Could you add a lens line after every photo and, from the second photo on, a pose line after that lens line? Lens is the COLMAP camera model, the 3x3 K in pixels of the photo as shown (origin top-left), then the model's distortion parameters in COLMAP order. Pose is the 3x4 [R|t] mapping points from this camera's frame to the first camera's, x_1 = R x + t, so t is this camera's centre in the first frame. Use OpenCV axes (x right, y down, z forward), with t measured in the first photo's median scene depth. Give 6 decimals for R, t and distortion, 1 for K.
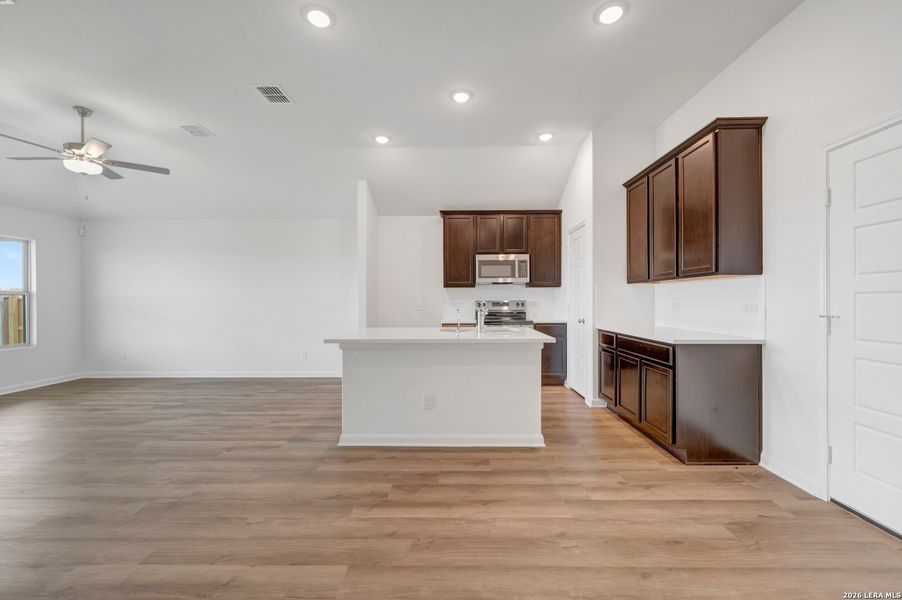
lens RADIAL K [[354.0, 0, 451.3], [0, 354.0, 301.4], [0, 0, 1]] dist [0.003912, -0.001972]
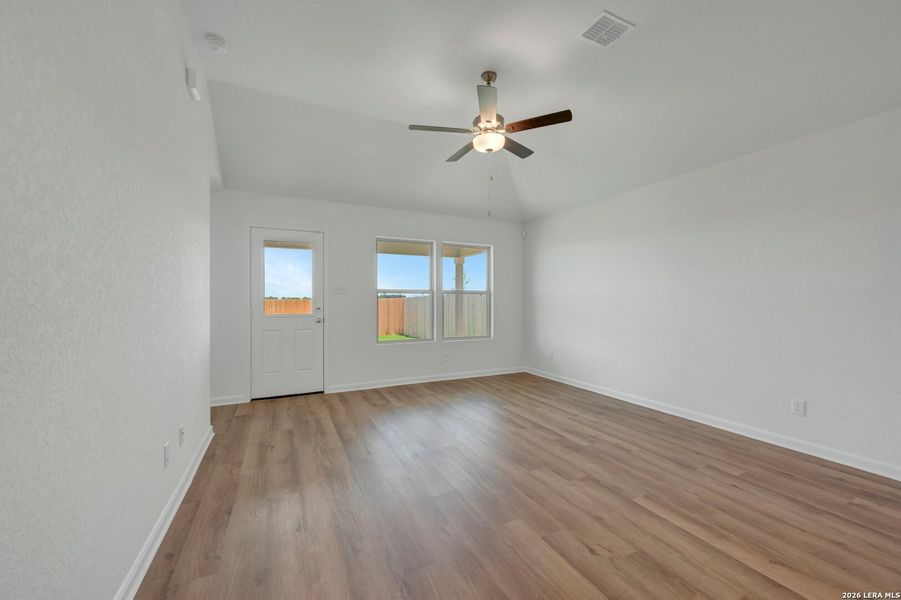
lens RADIAL K [[353.6, 0, 452.6], [0, 353.6, 301.2], [0, 0, 1]] dist [0.003912, -0.001972]
pose [[0.449285, 0.008550, -0.893348, -0.325883], [-0.005883, 0.999961, 0.006612, -0.001557], [0.893369, 0.002285, 0.449318, 0.567930]]
